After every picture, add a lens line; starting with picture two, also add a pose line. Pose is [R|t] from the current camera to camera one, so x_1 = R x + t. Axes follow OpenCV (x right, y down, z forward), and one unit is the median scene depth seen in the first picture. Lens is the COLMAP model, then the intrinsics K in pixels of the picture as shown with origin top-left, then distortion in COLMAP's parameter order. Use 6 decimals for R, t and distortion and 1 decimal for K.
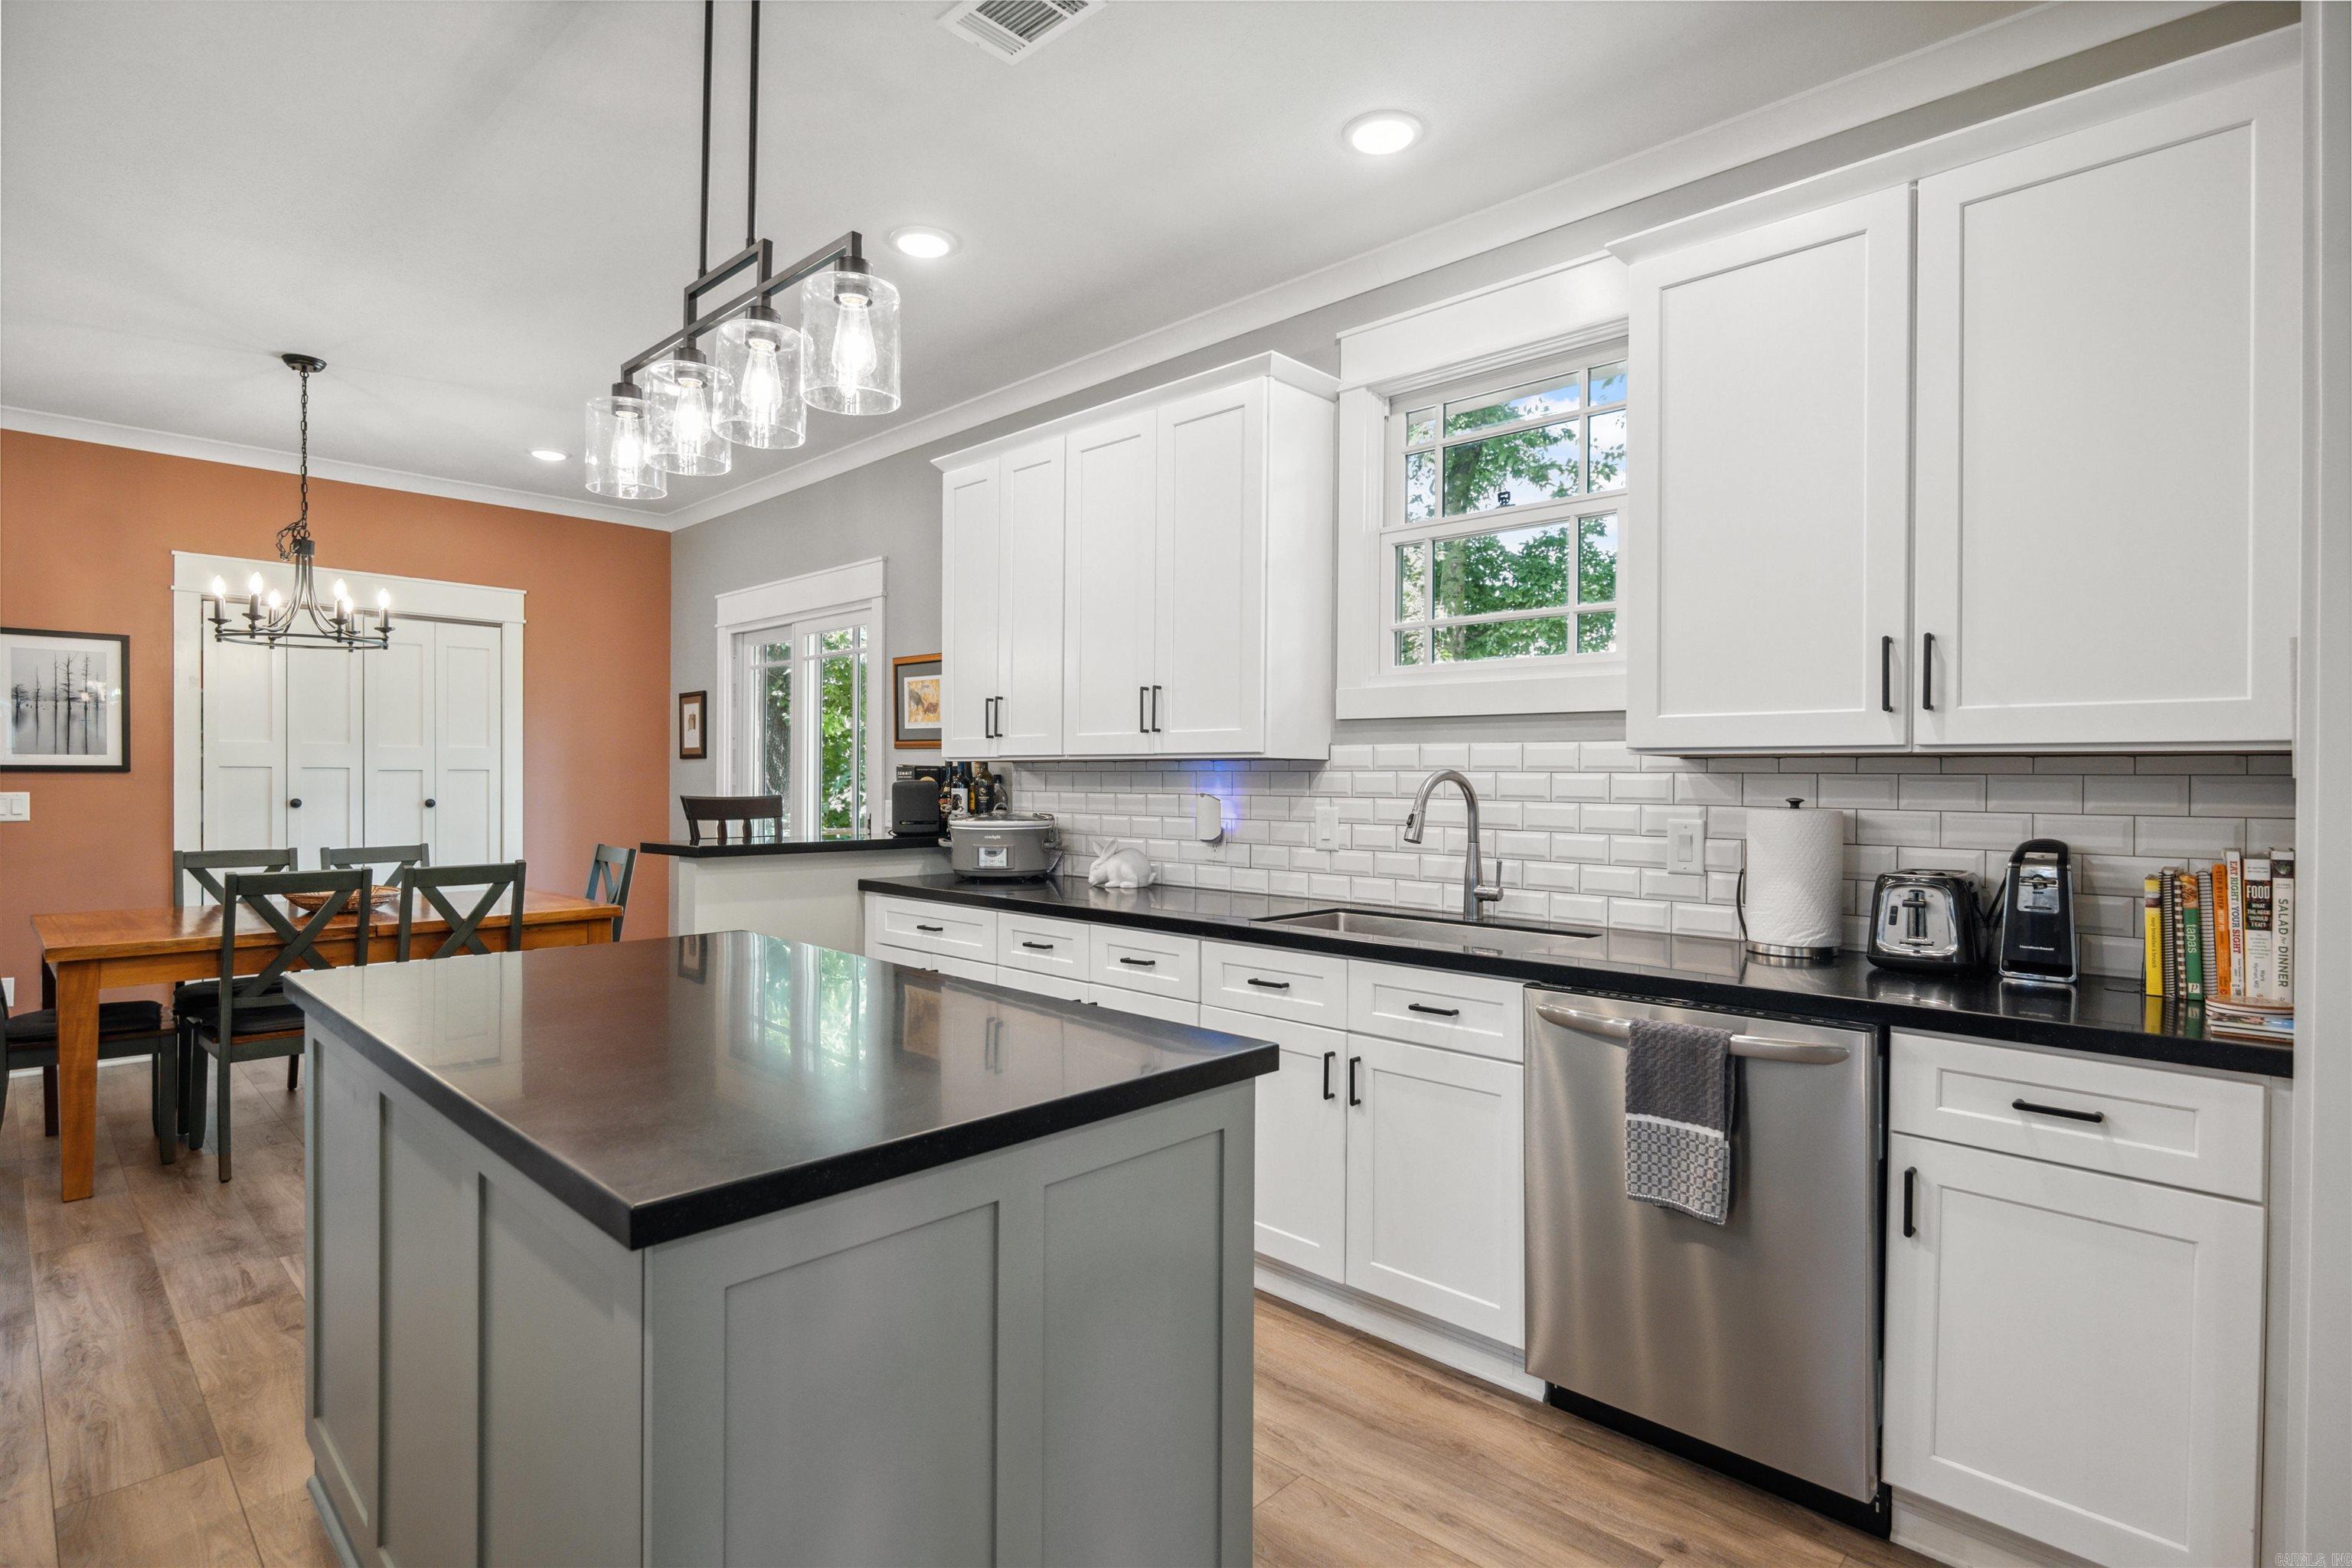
lens RADIAL K [[1167.3, 0, 1176.0], [0, 1167.3, 784.0], [0, 0, 1]] dist [-0.005440, 0.001711]
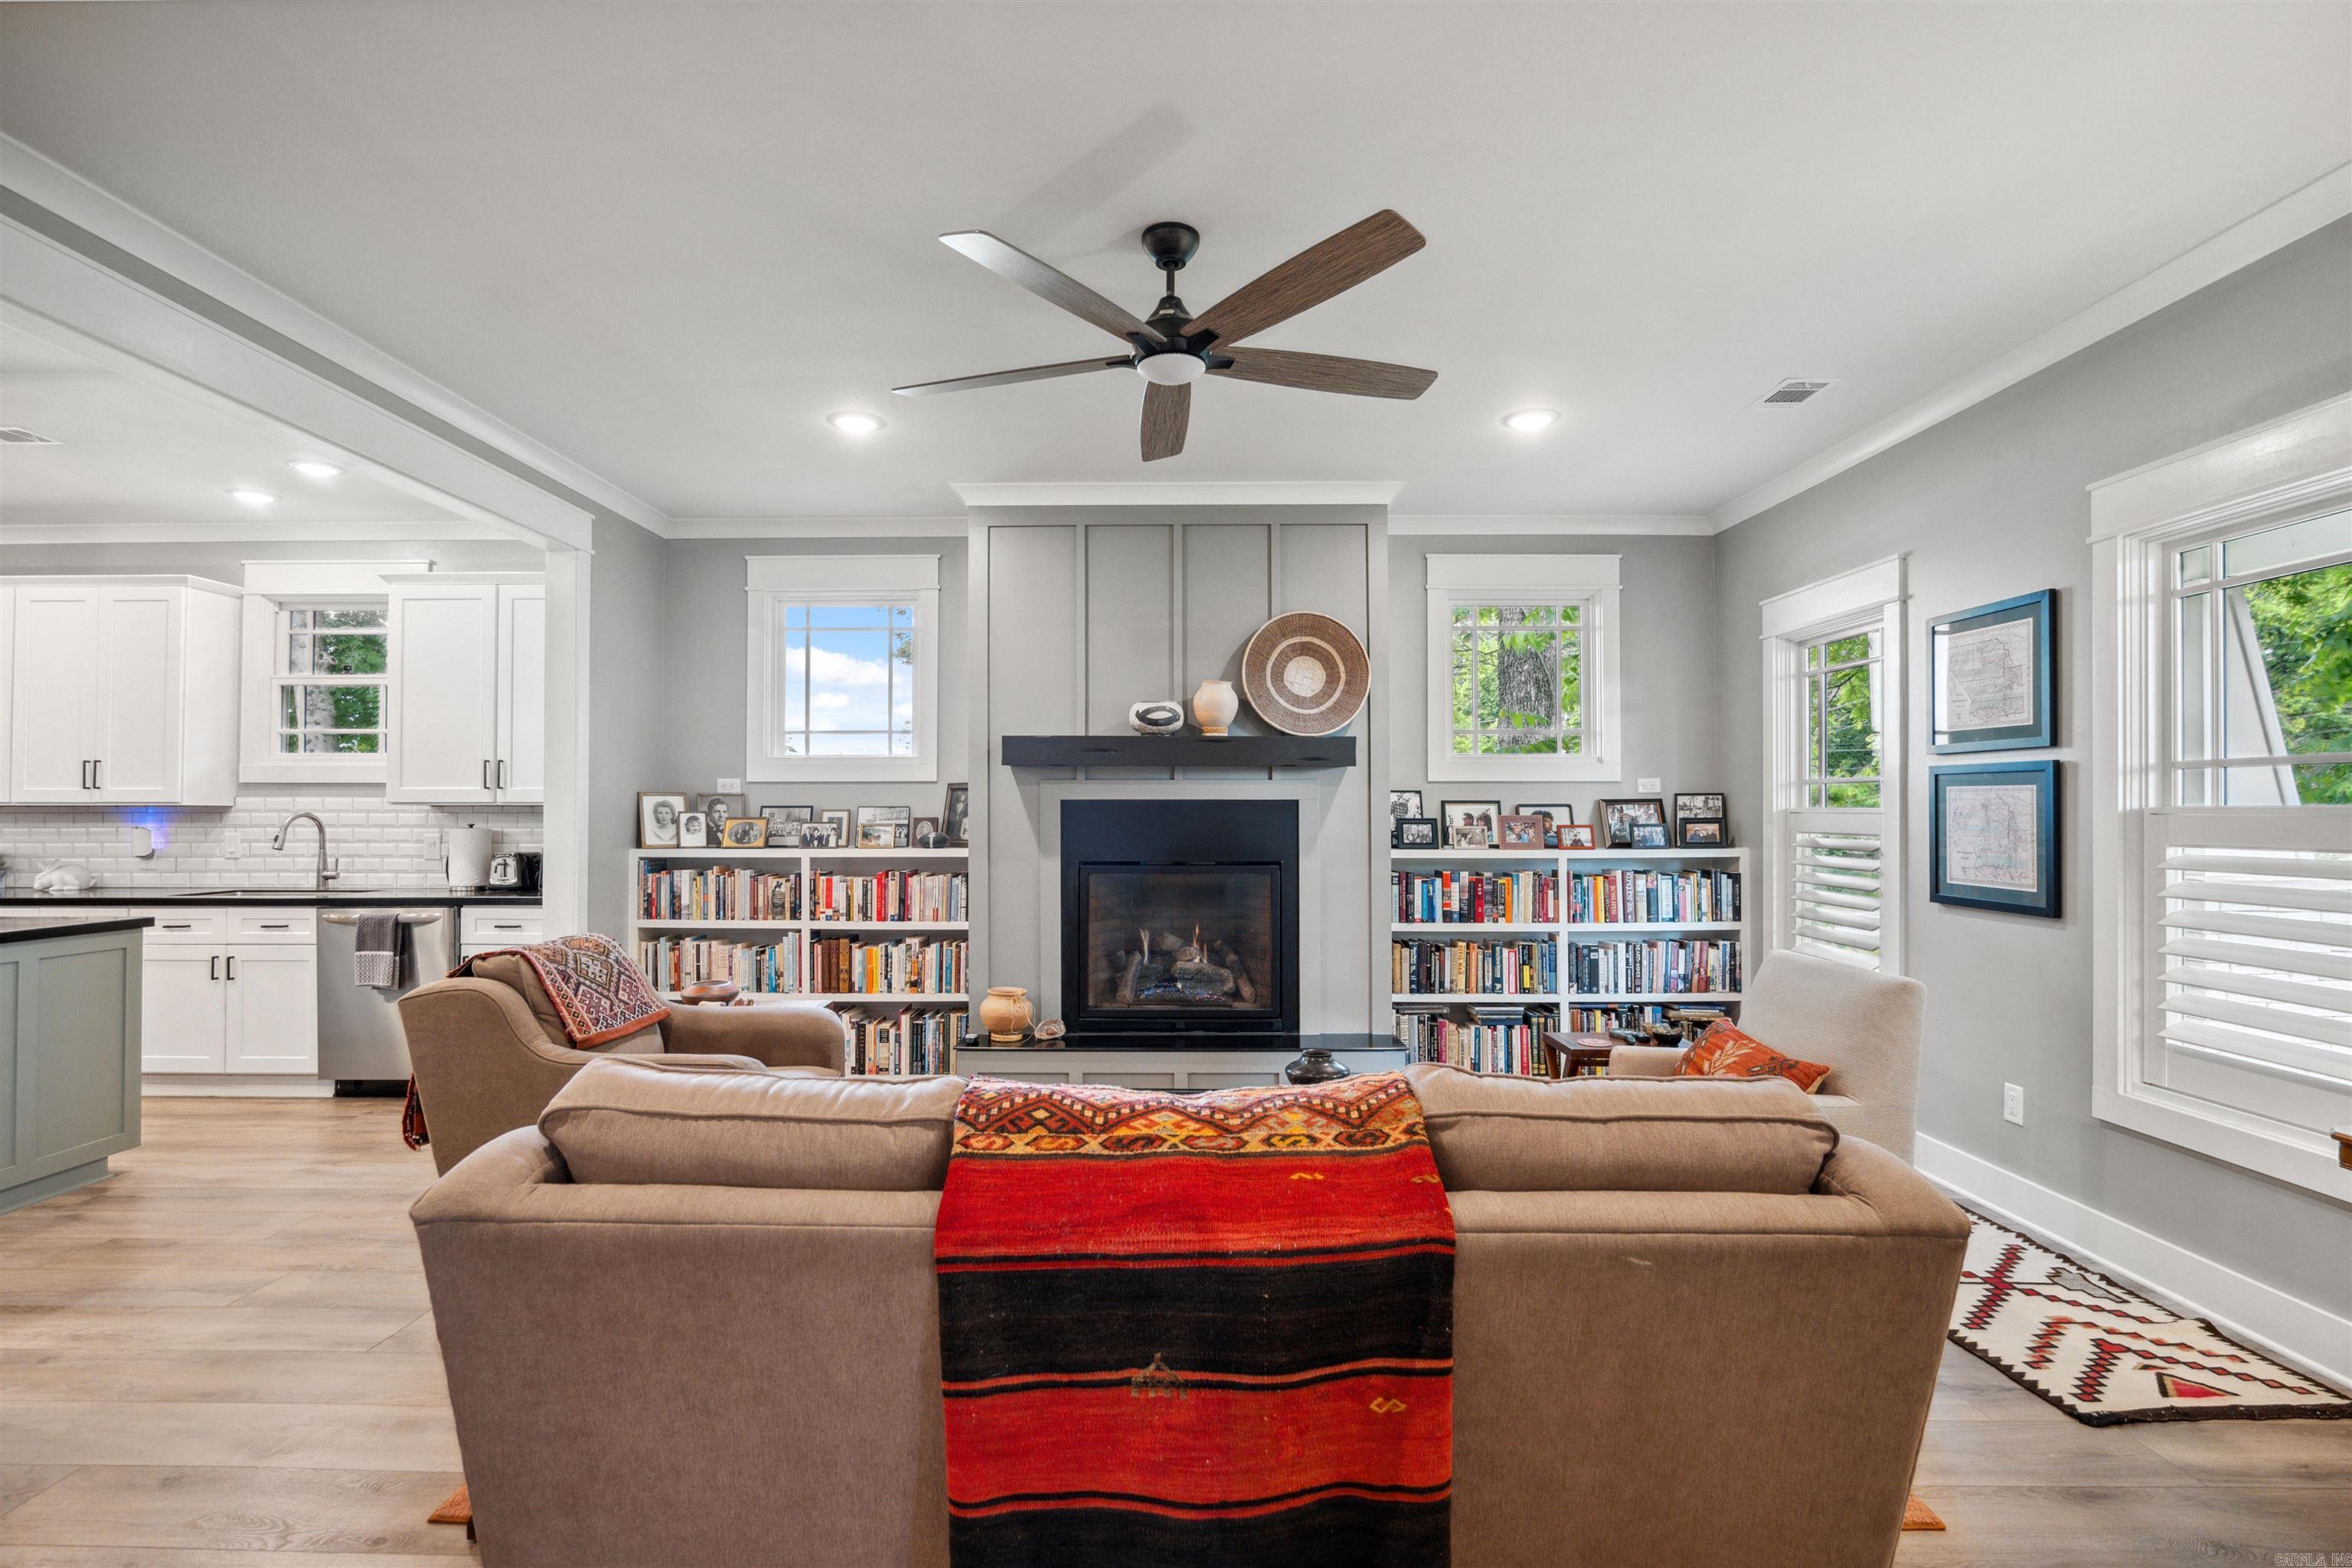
lens RADIAL K [[1107.2, 0, 1169.5], [0, 1107.2, 794.2], [0, 0, 1]] dist [-0.023546, 0.008218]
pose [[0.726876, 0.003878, 0.686758, 0.027233], [0.008614, 0.999854, -0.014763, -0.002011], [-0.686715, 0.016647, 0.726736, -1.144836]]
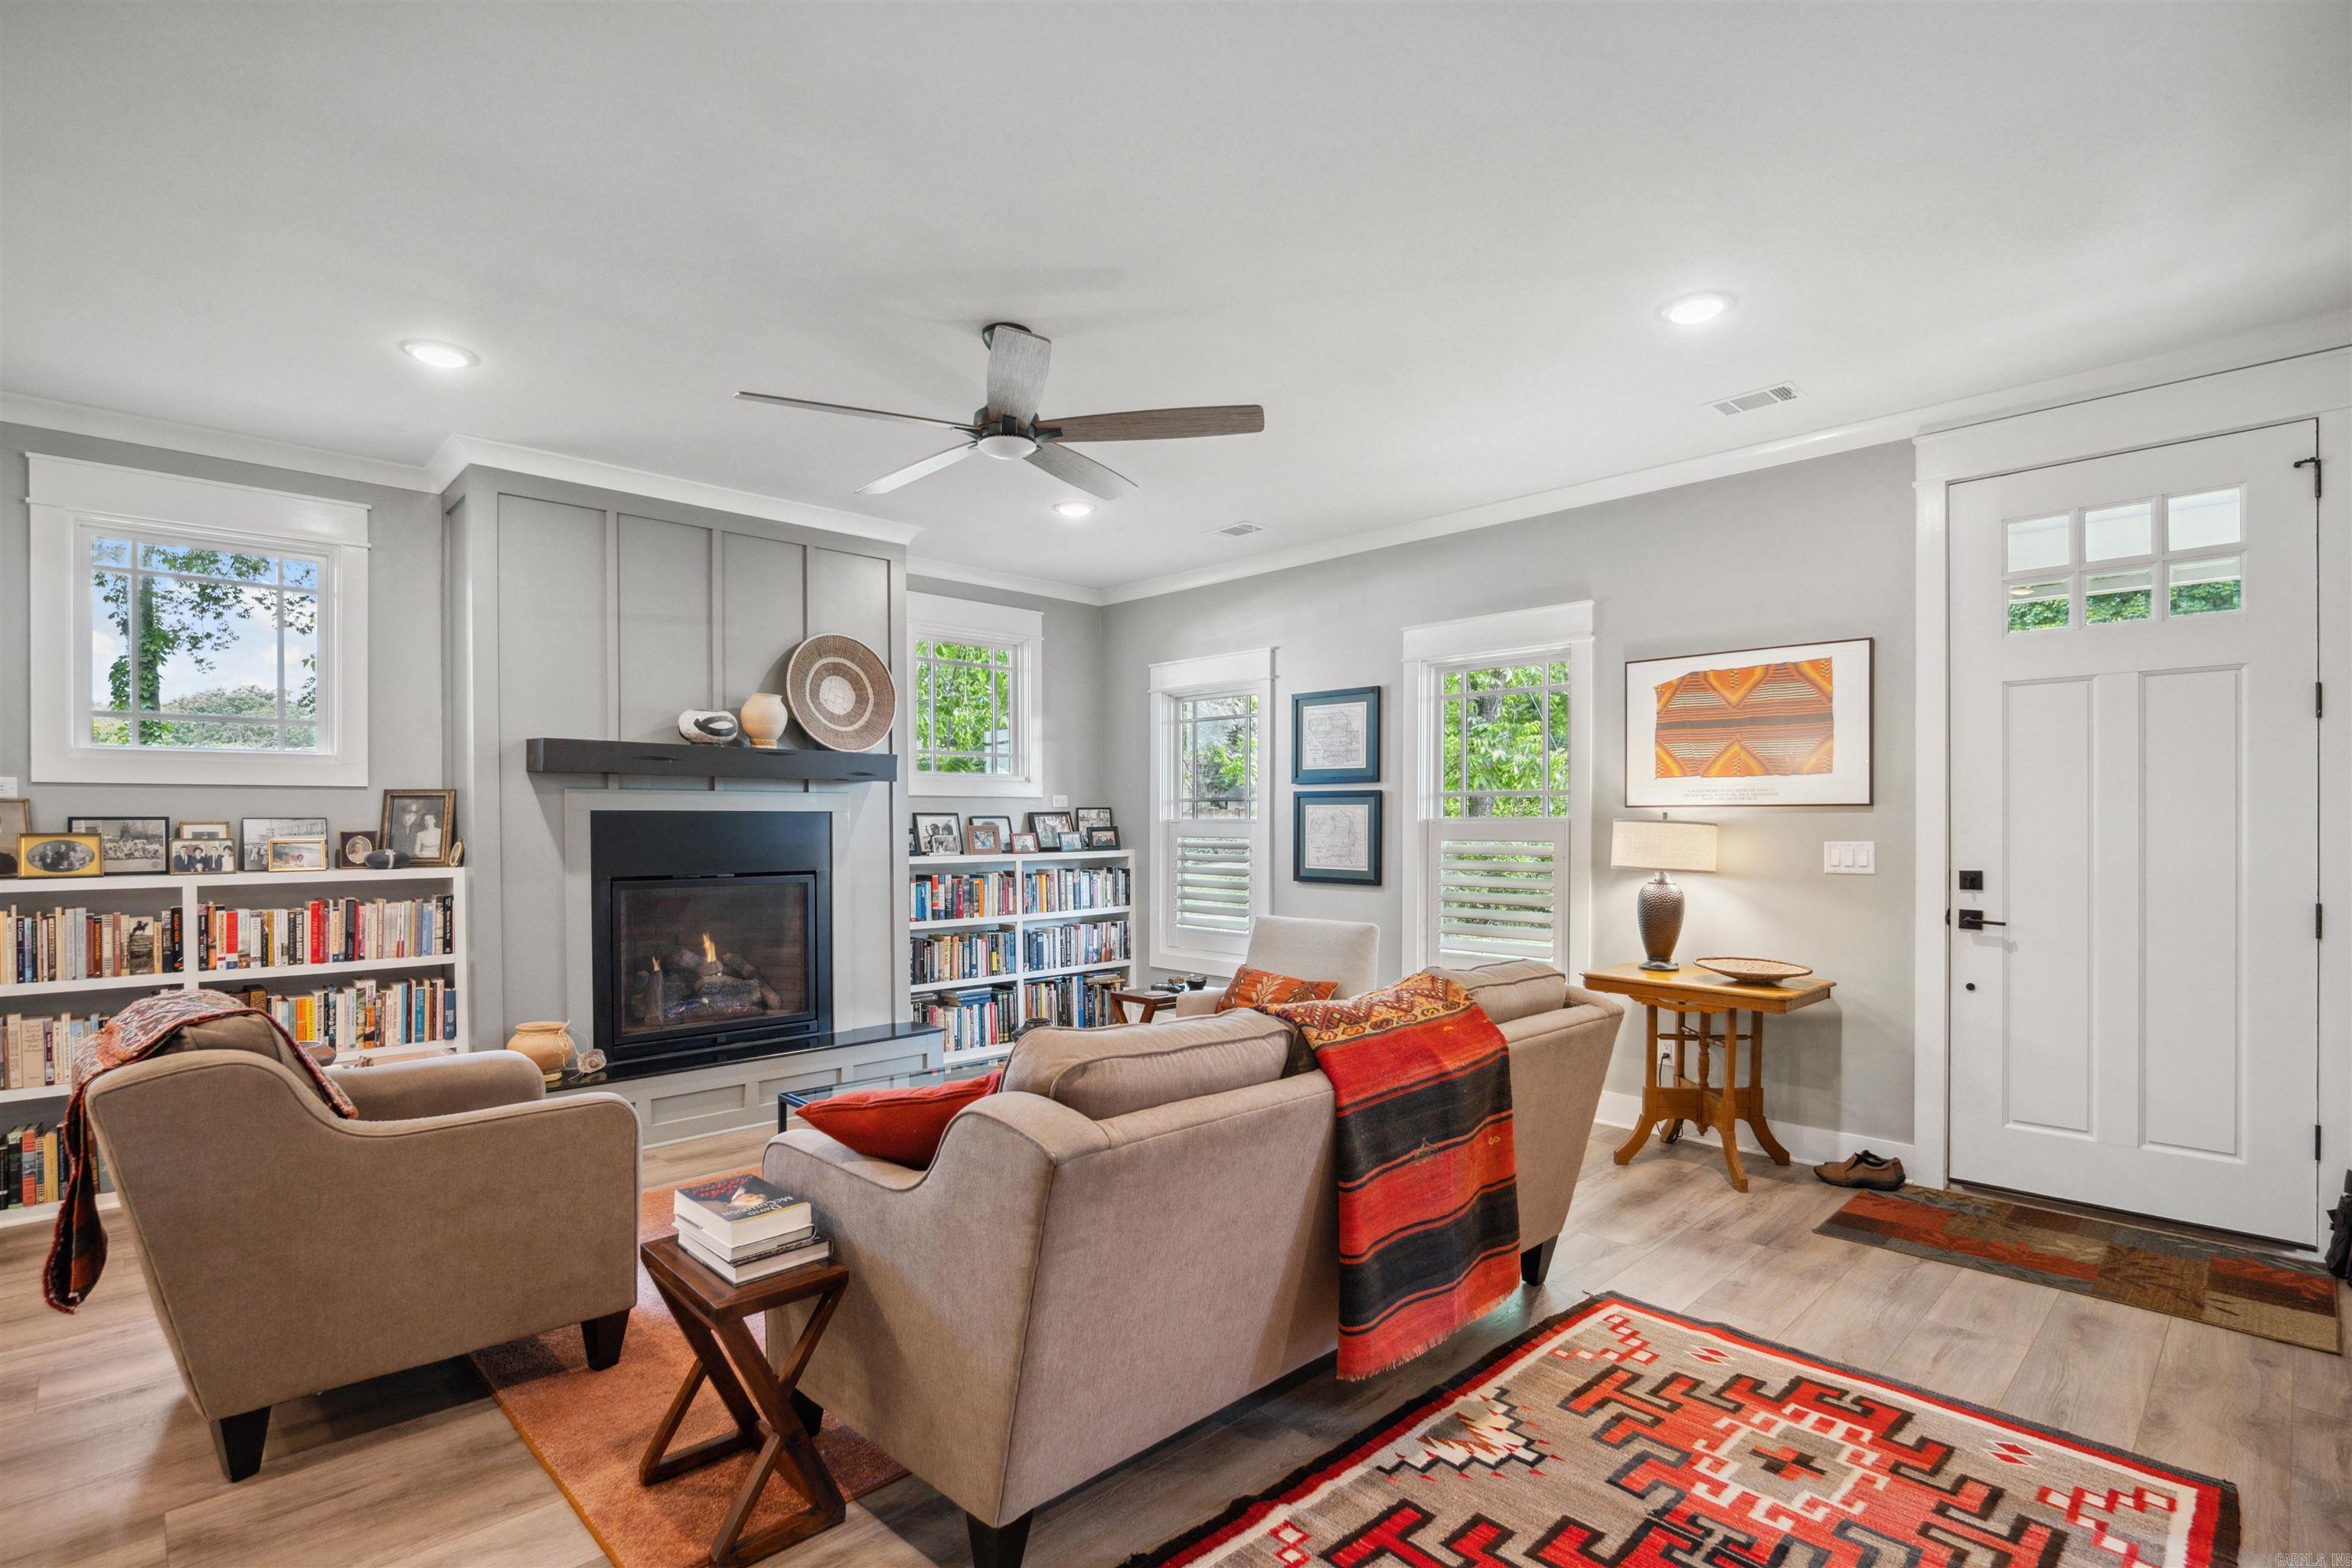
lens RADIAL K [[1117.0, 0, 1172.6], [0, 1117.0, 827.3], [0, 0, 1]] dist [-0.029163, 0.010266]
pose [[0.034437, -0.011801, 0.999337, -0.383856], [0.008379, 0.999899, 0.011519, -0.006877], [-0.999372, 0.007977, 0.034532, -0.728630]]
